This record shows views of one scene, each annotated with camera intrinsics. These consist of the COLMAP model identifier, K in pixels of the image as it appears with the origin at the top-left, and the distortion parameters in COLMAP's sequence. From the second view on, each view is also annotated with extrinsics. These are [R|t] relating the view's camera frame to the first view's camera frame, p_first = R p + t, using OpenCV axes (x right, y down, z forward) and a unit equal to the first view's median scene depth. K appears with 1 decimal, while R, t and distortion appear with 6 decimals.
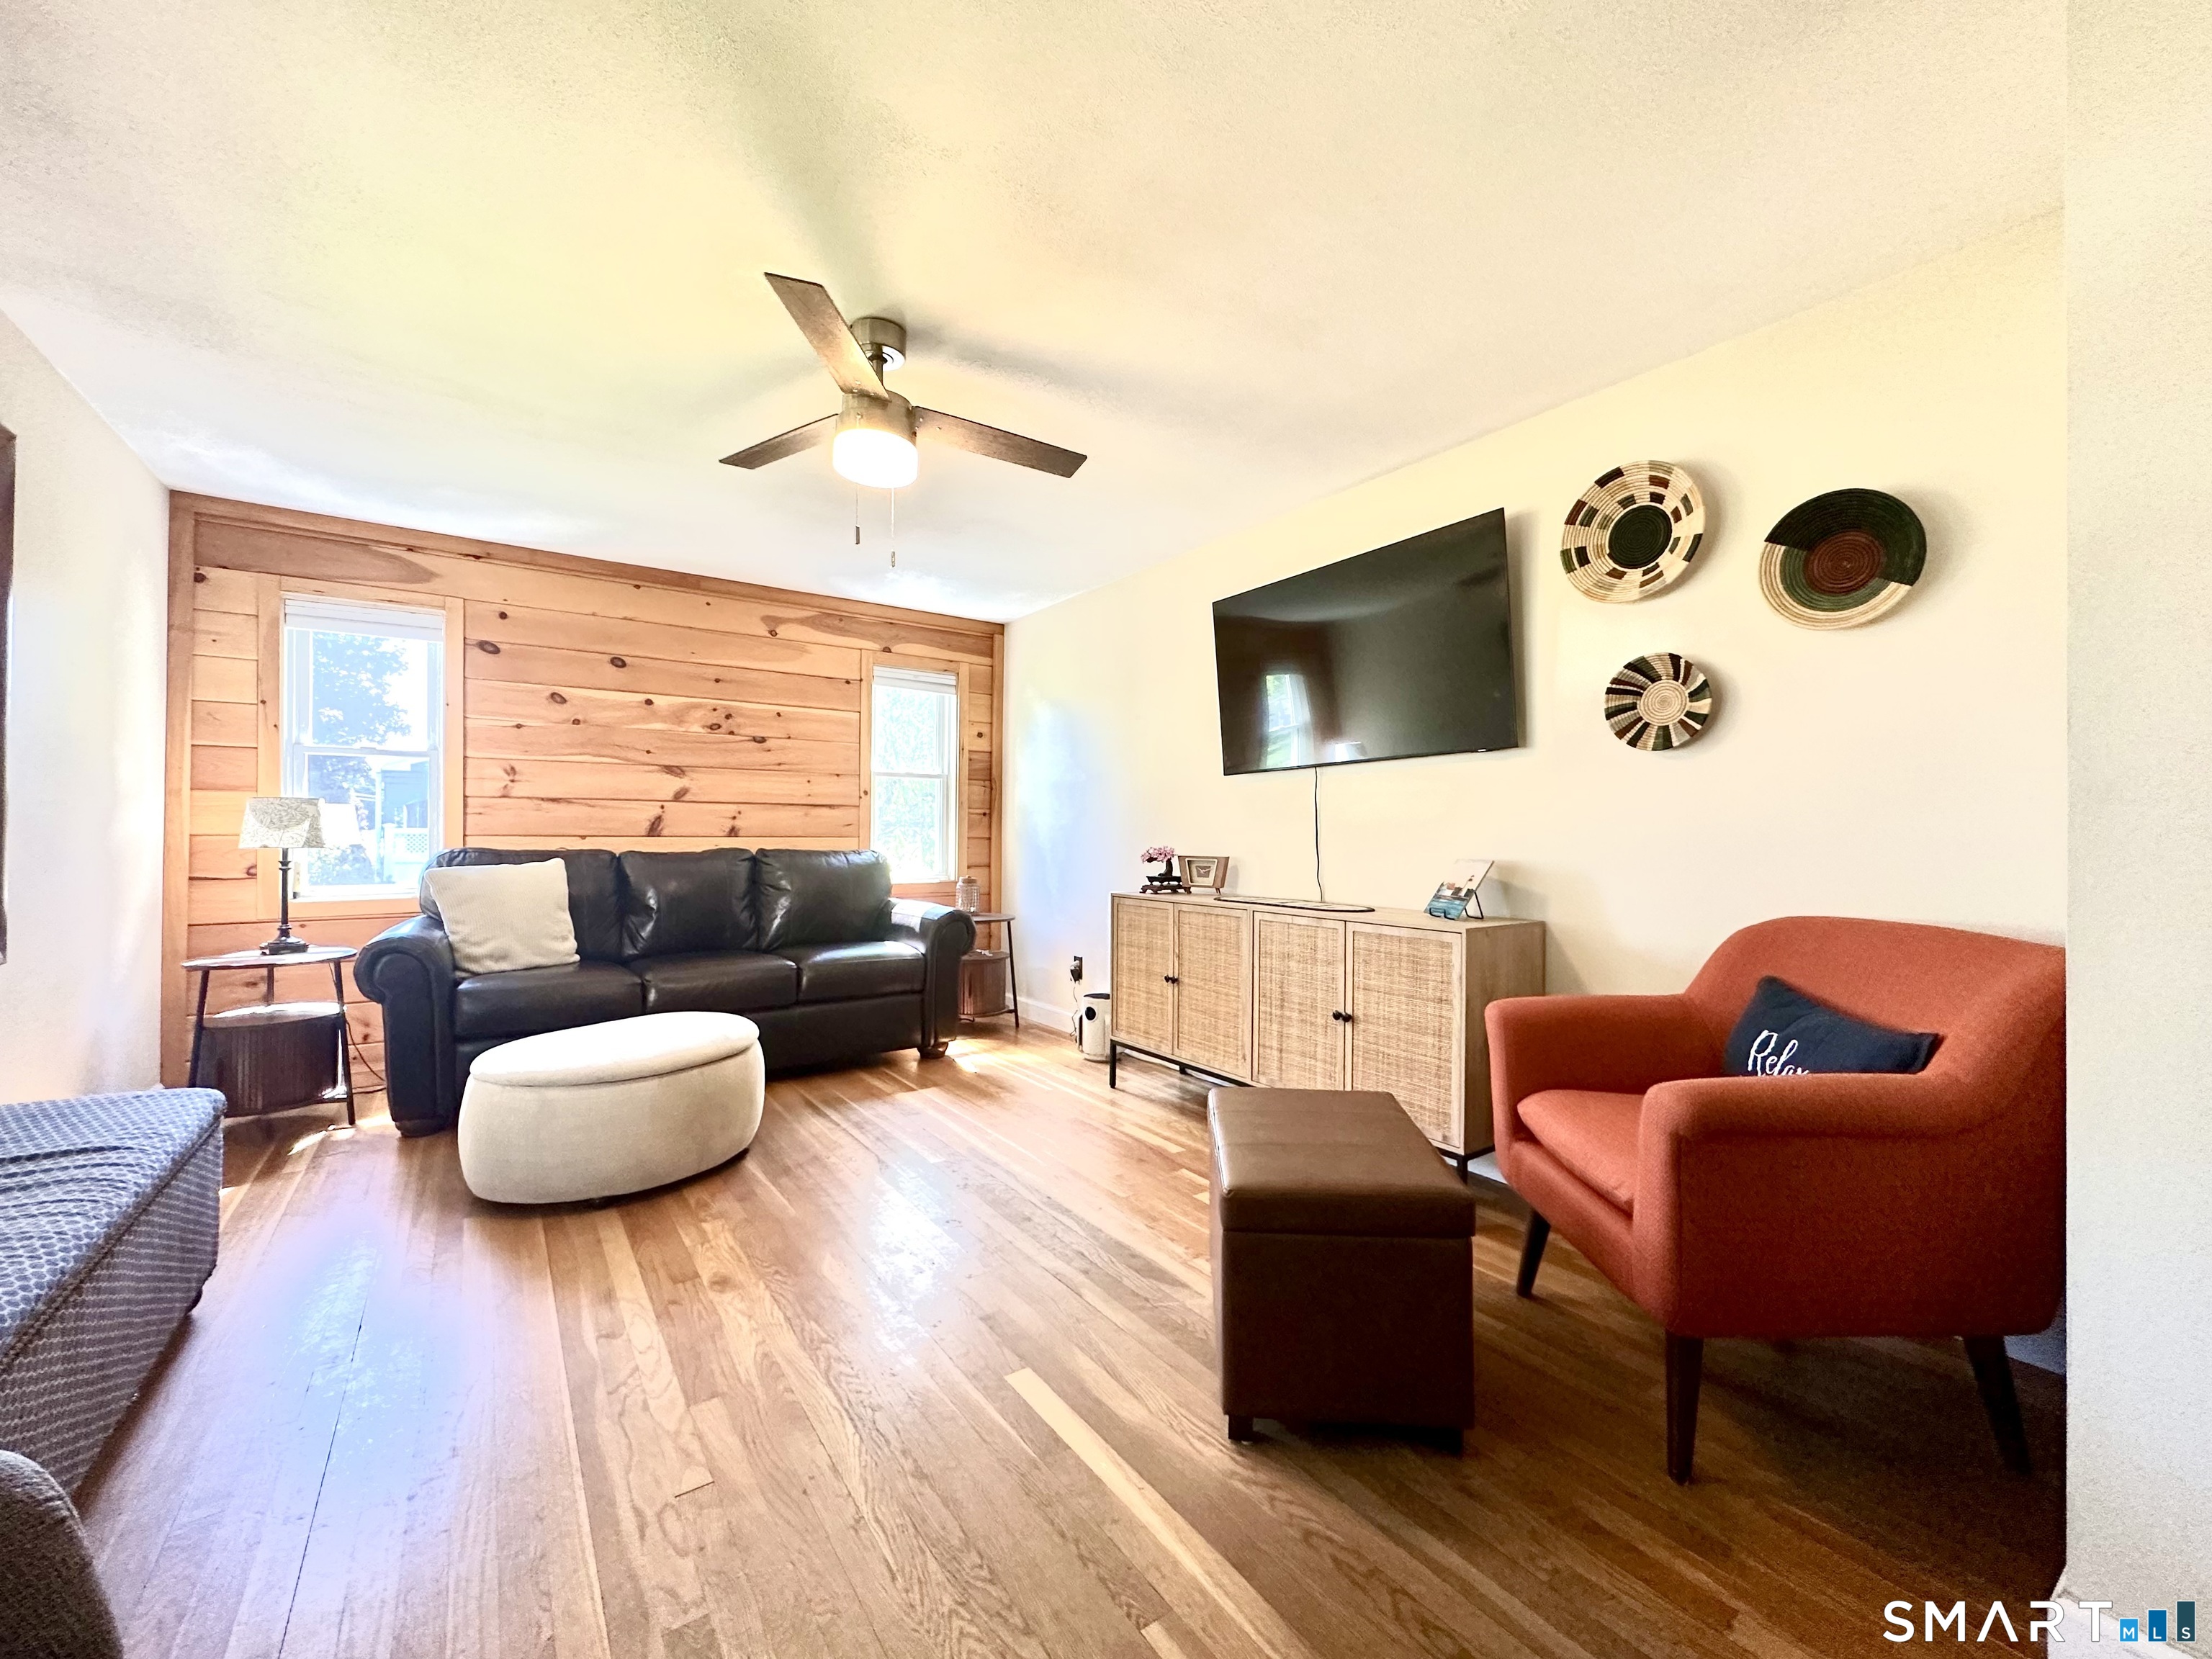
lens RADIAL K [[881.7, 0, 1102.7], [0, 881.7, 826.4], [0, 0, 1]] dist [-0.003126, 0.000414]
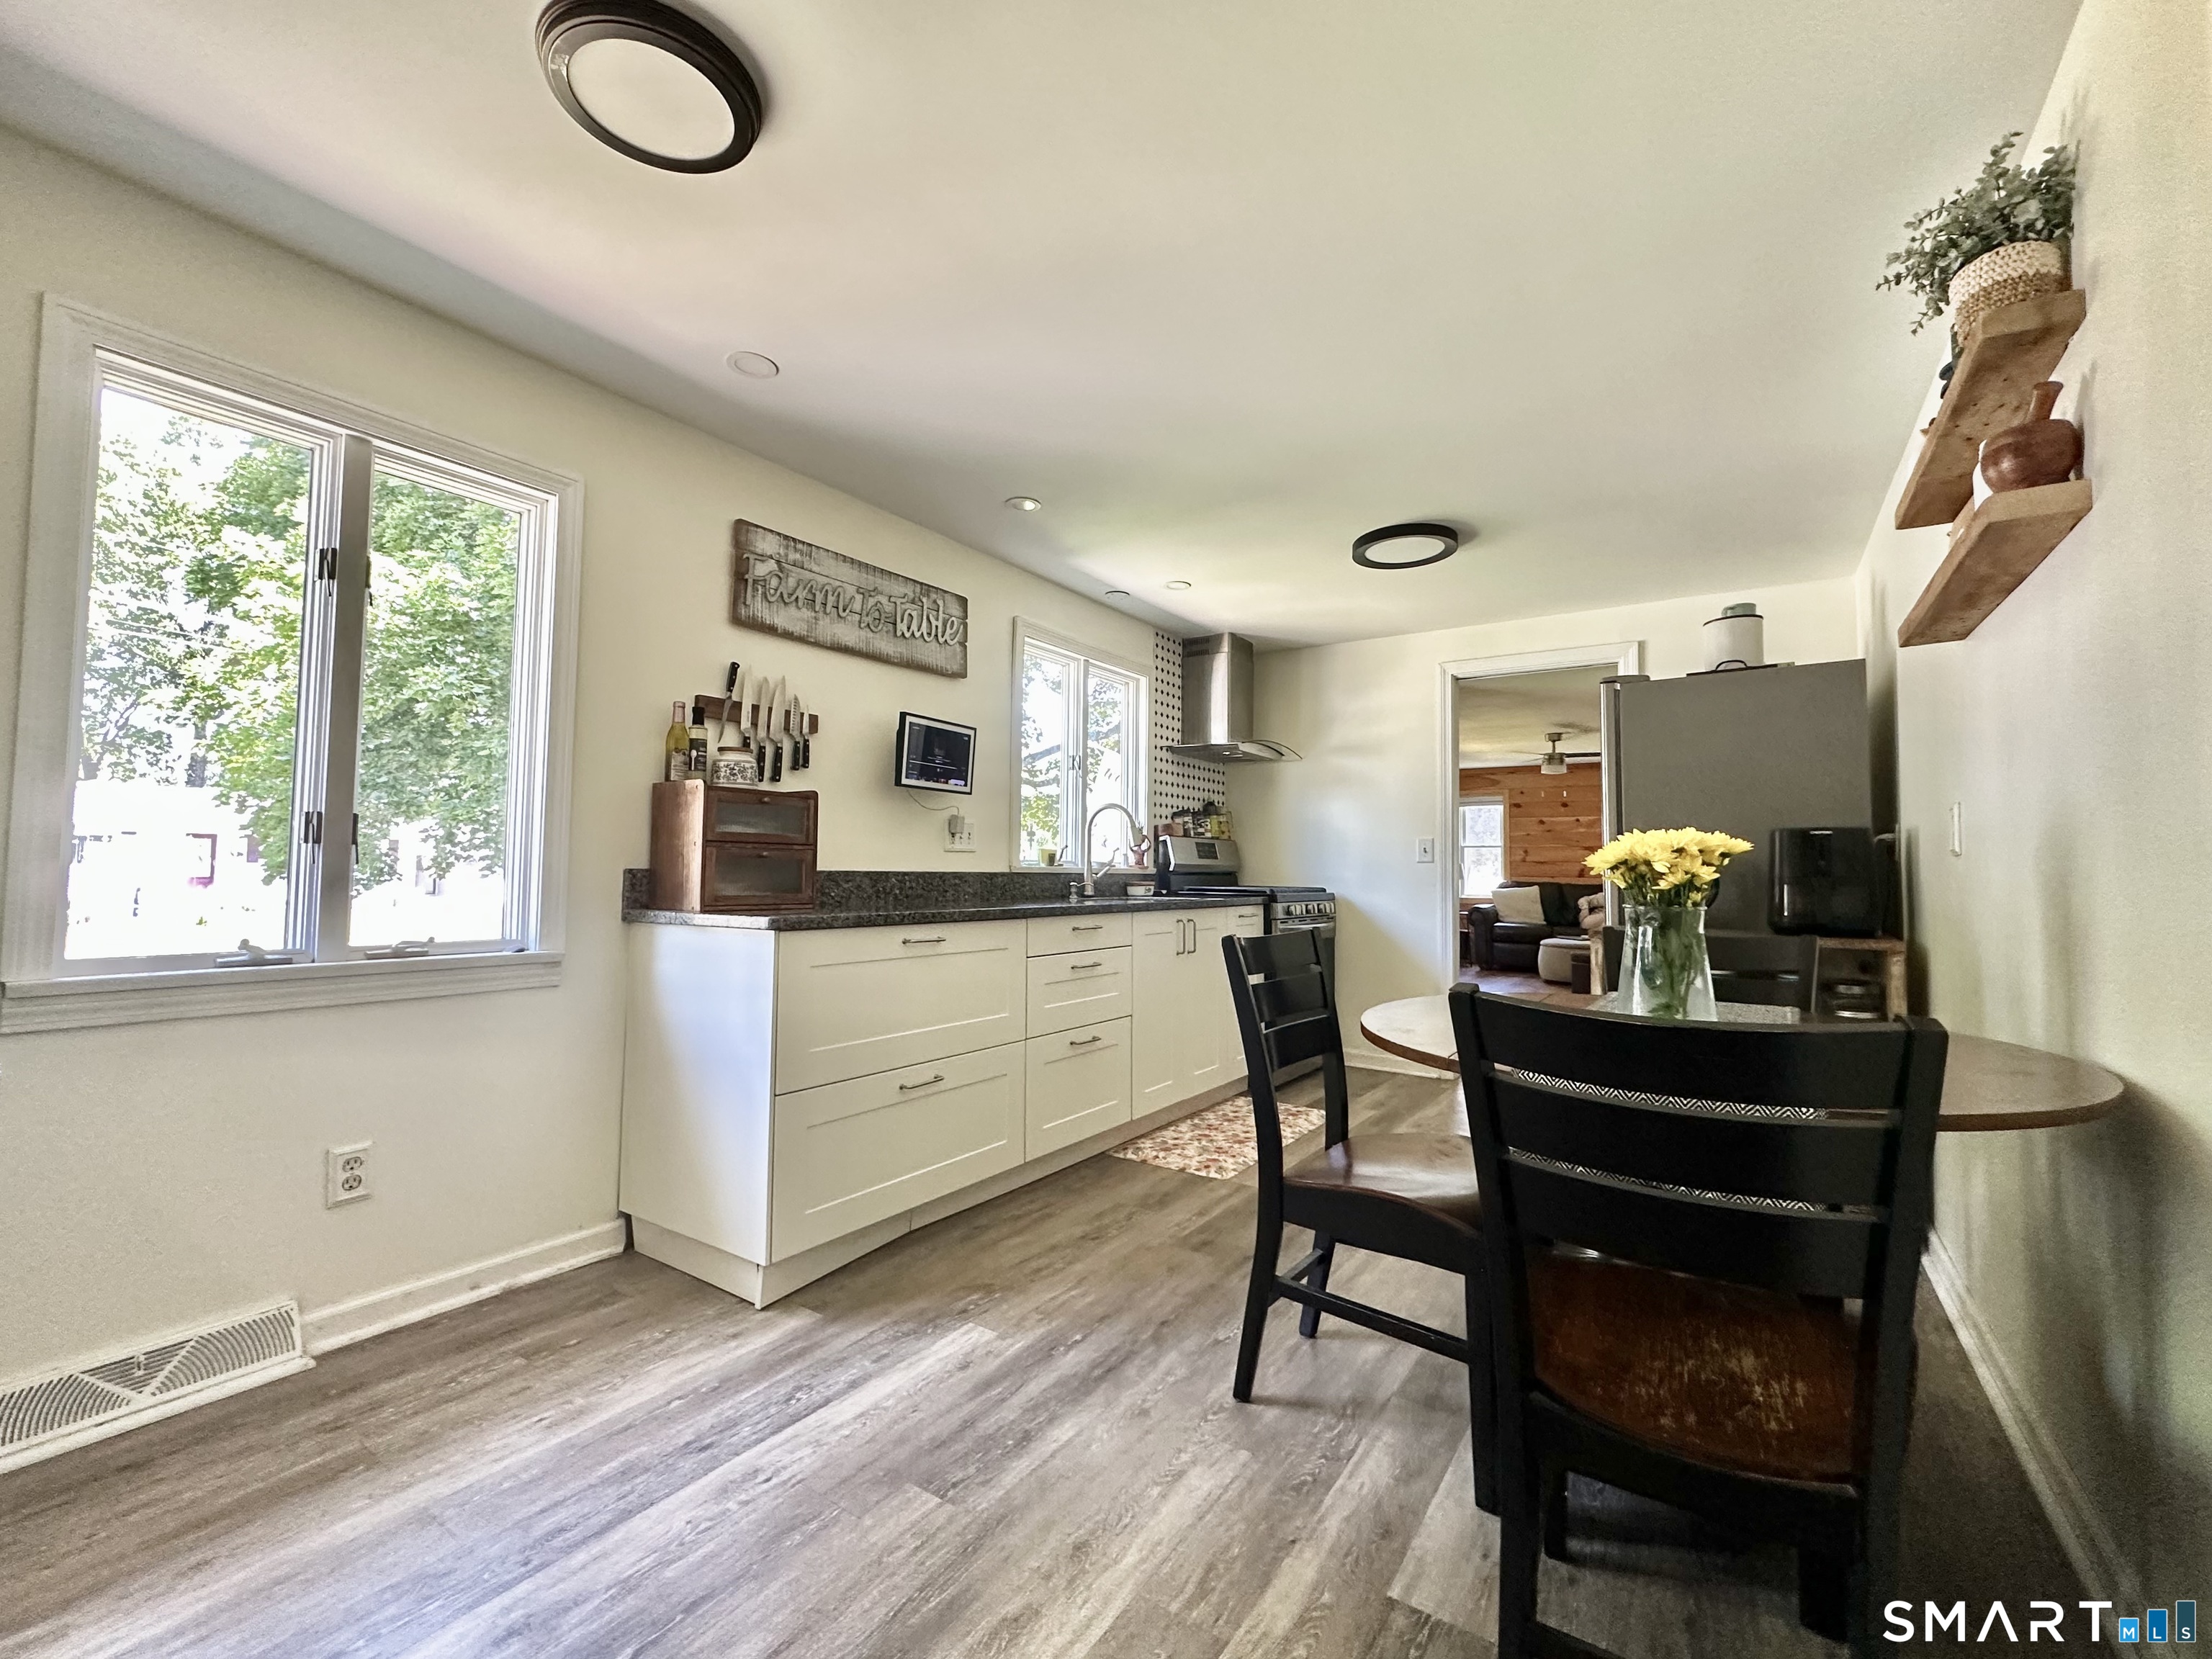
lens RADIAL K [[940.8, 0, 1106.0], [0, 940.8, 829.5], [0, 0, 1]] dist [-0.001940, 0.000111]
pose [[0.357977, -0.040268, -0.932862, 1.730491], [-0.004702, 0.998979, -0.044927, 0.004180], [0.933719, 0.020469, 0.357422, -1.352287]]
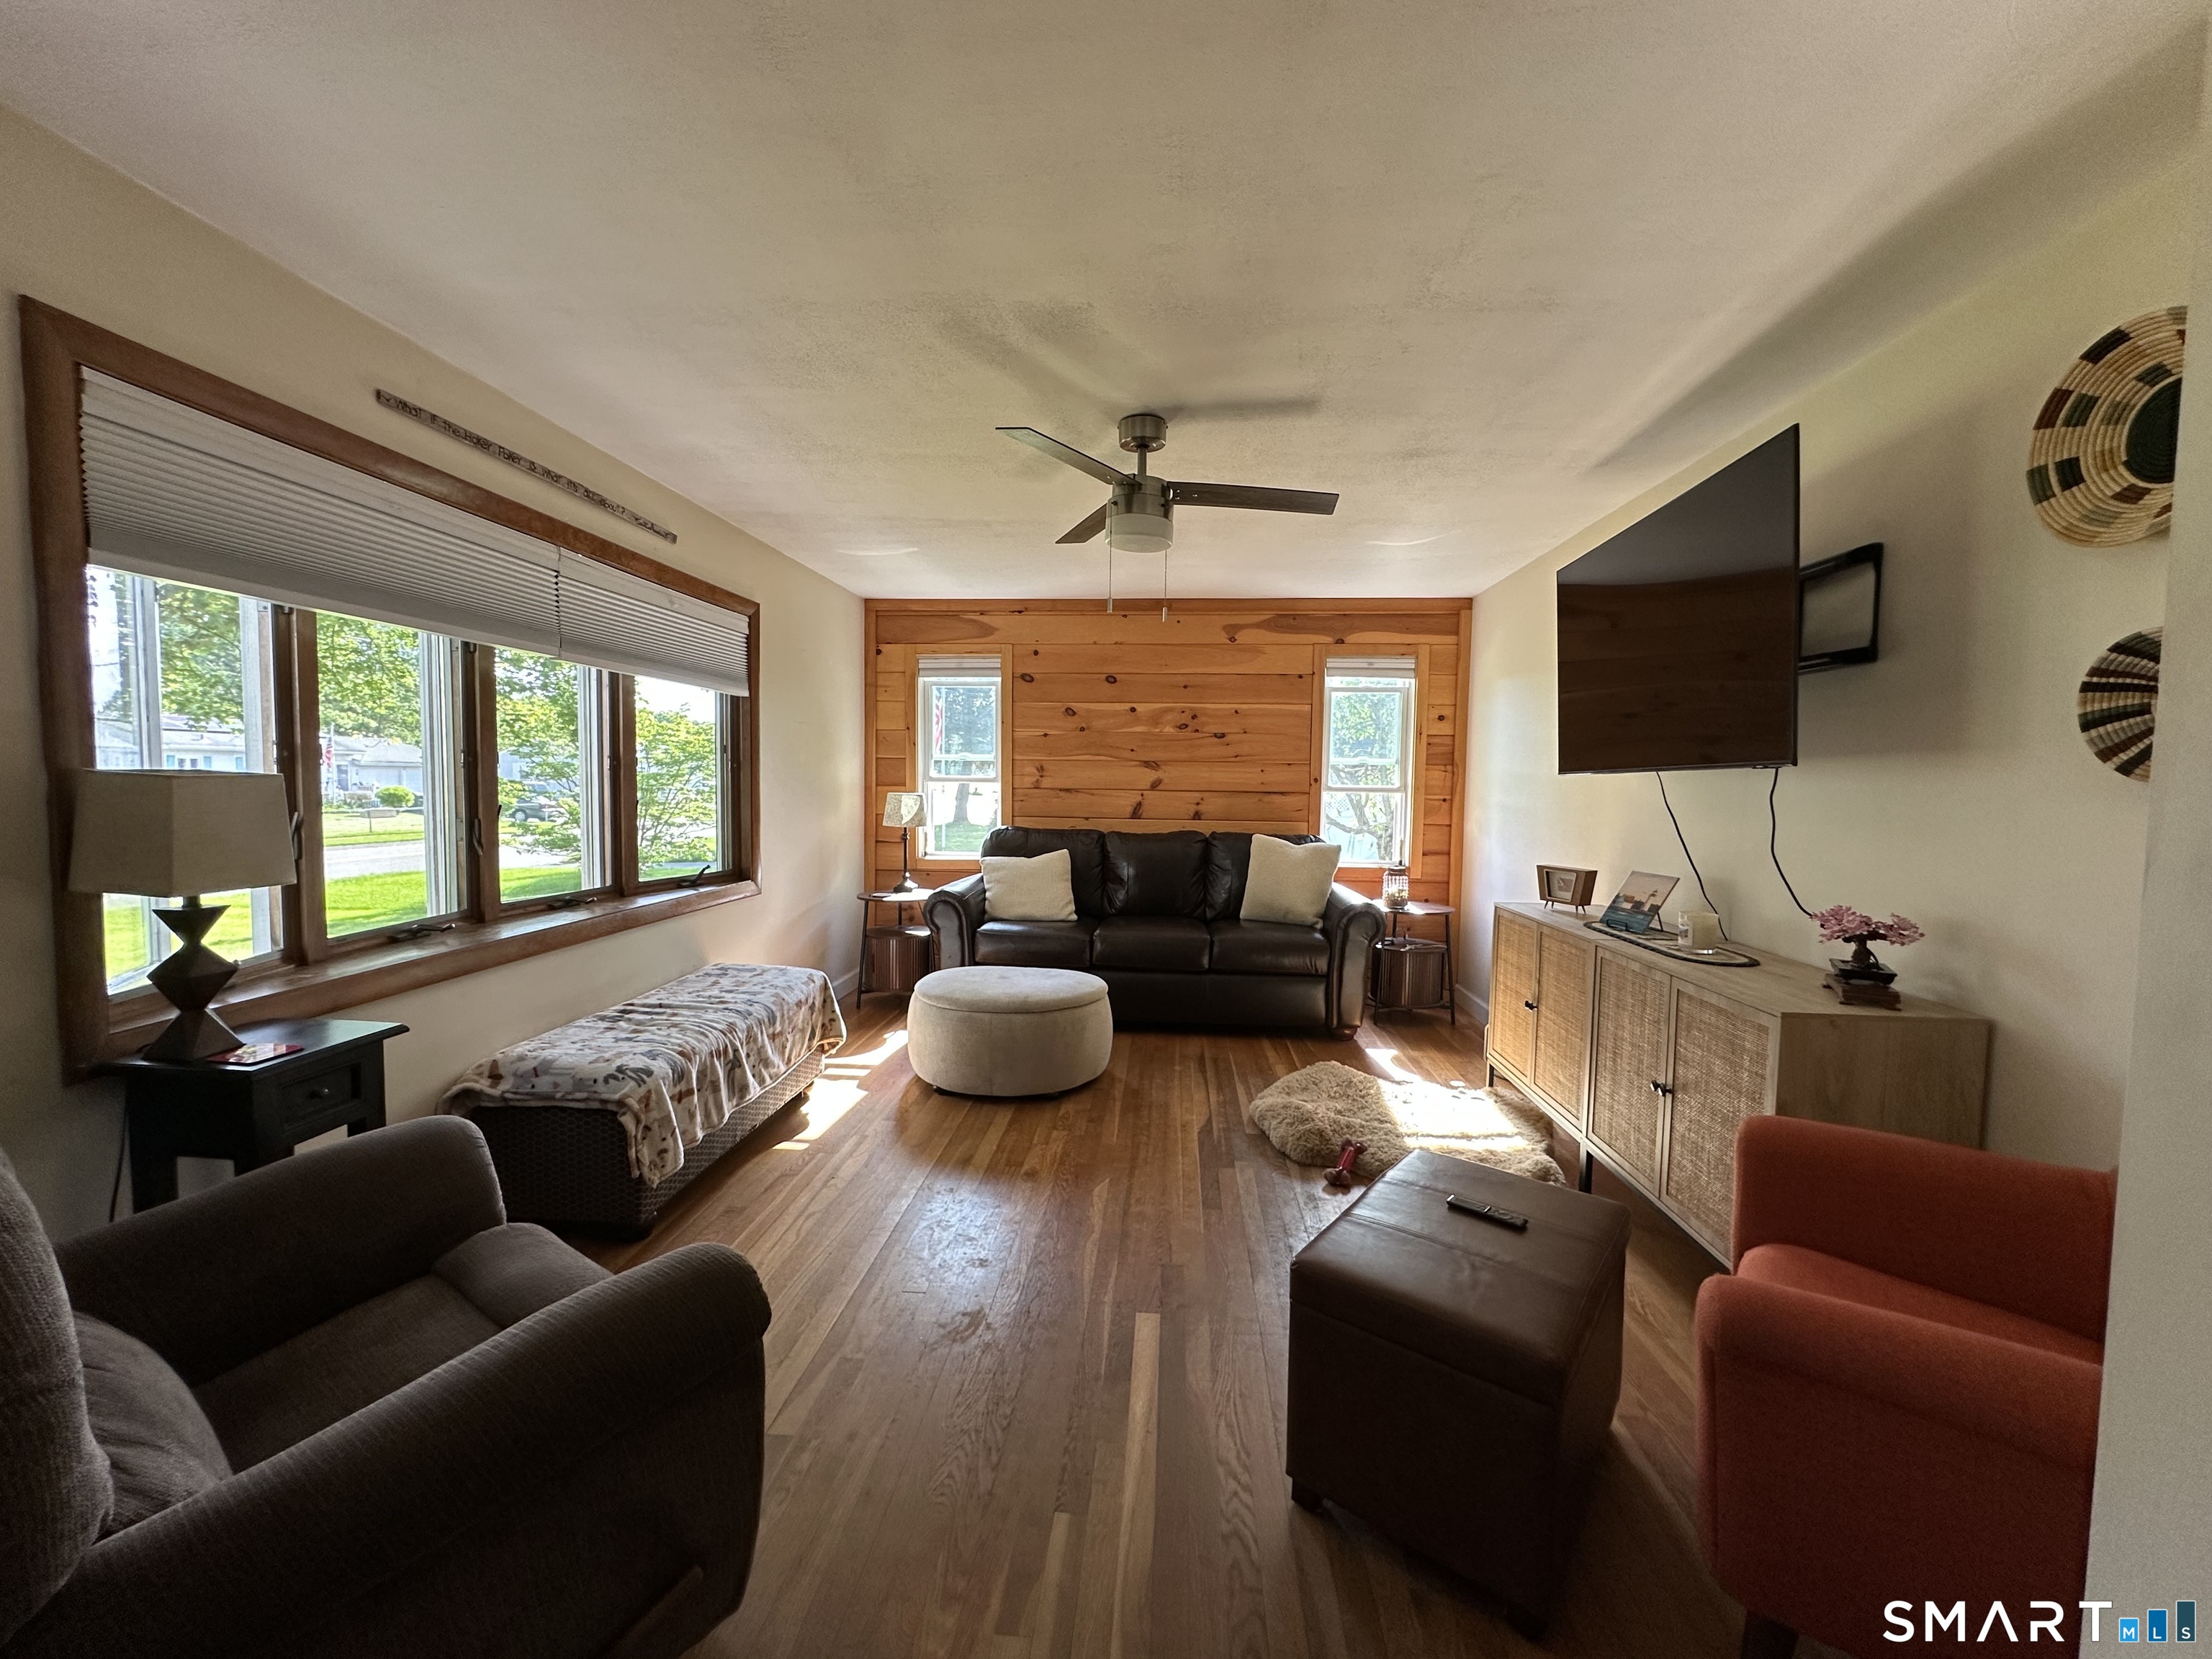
lens RADIAL K [[881.7, 0, 1102.7], [0, 881.7, 826.4], [0, 0, 1]] dist [-0.003126, 0.000414]
pose [[0.765555, 0.040217, -0.642112, 0.312151], [-0.004490, 0.998354, 0.057176, -0.060640], [0.643354, -0.040888, 0.764476, 0.031622]]
